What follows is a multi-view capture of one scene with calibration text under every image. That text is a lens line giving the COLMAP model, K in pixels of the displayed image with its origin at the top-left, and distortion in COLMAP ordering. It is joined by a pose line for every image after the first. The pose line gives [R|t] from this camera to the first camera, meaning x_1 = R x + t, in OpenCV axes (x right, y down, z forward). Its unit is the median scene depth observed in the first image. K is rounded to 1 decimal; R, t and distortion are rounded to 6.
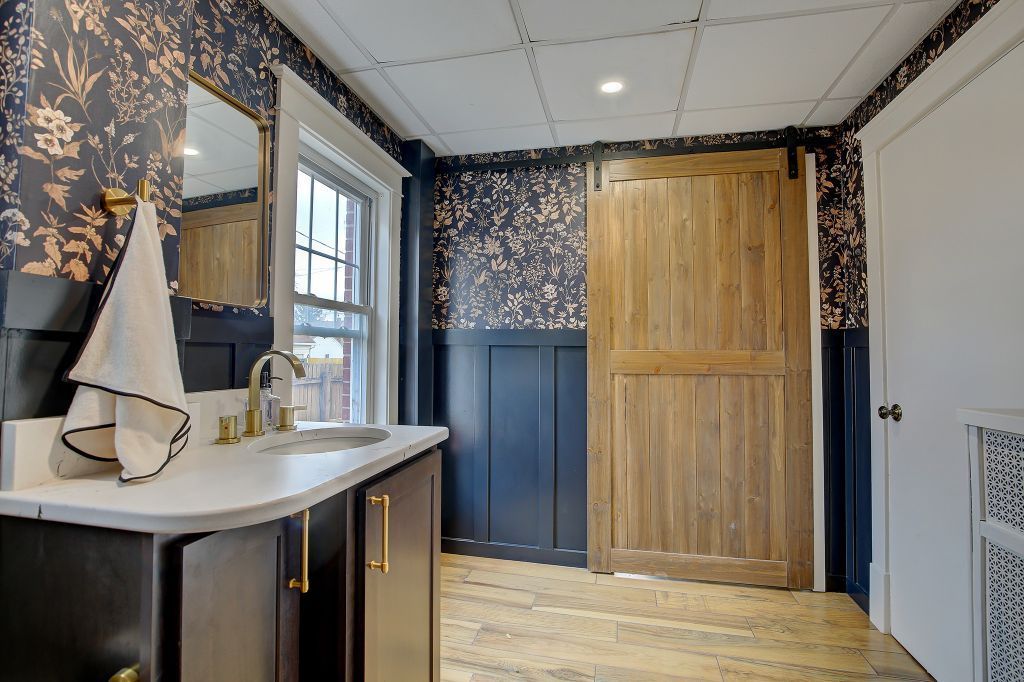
lens RADIAL K [[470.6, 0, 514.7], [0, 470.6, 332.6], [0, 0, 1]] dist [-0.039523, 0.008502]
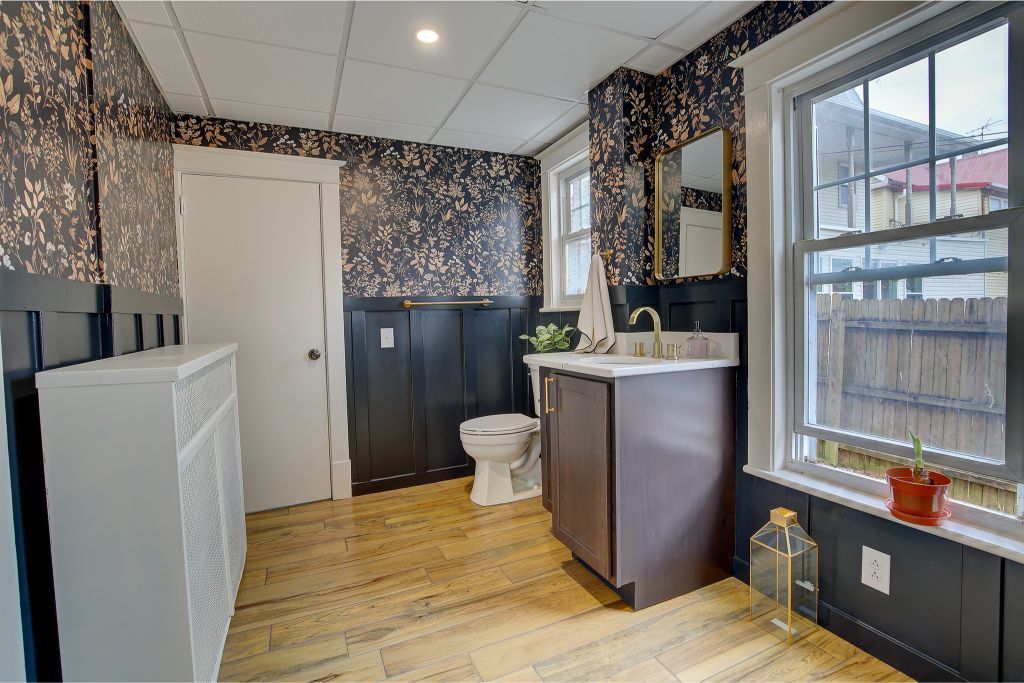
lens RADIAL K [[470.6, 0, 515.0], [0, 470.6, 334.3], [0, 0, 1]] dist [-0.039523, 0.008502]
pose [[-0.796394, 0.038934, -0.603524, 0.671705], [0.050218, 0.998737, -0.001836, 0.086972], [0.602690, -0.031770, -0.797343, 1.565319]]
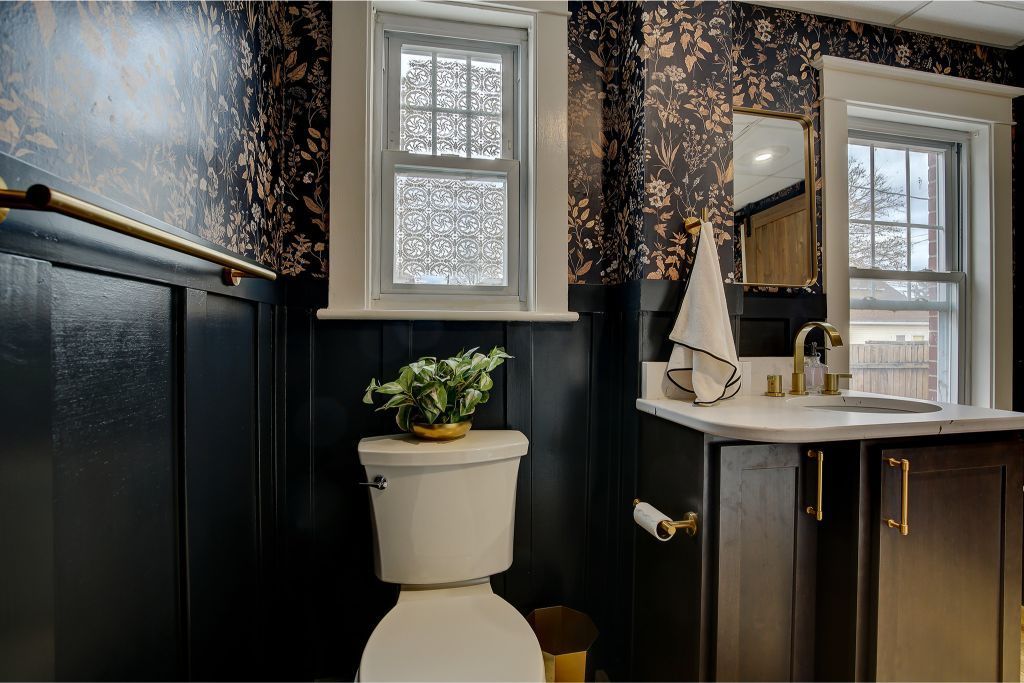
lens RADIAL K [[470.6, 0, 514.5], [0, 470.6, 332.9], [0, 0, 1]] dist [-0.039523, 0.008502]
pose [[0.400163, -0.002300, -0.916441, 0.178336], [0.039263, 0.999122, 0.014637, 0.014288], [0.915603, -0.041839, 0.399902, -0.100054]]
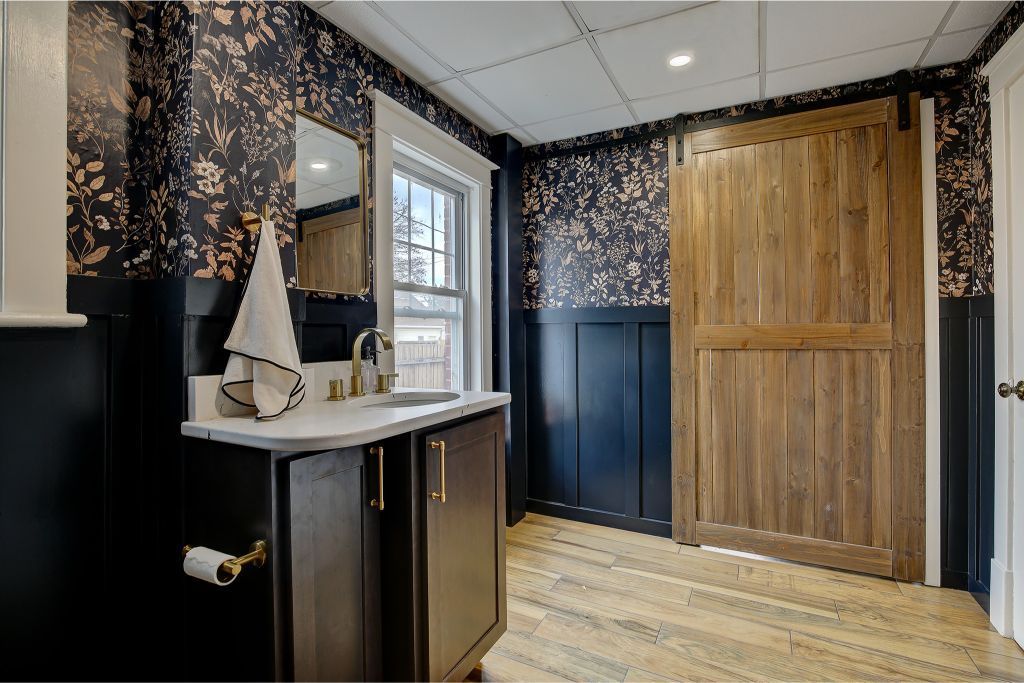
lens RADIAL K [[470.6, 0, 515.5], [0, 470.6, 333.2], [0, 0, 1]] dist [-0.039523, 0.008502]
pose [[0.966278, -0.013786, -0.257133, 0.143713], [0.024852, 0.998897, 0.039838, 0.007894], [0.256300, -0.044885, 0.965555, -0.089812]]
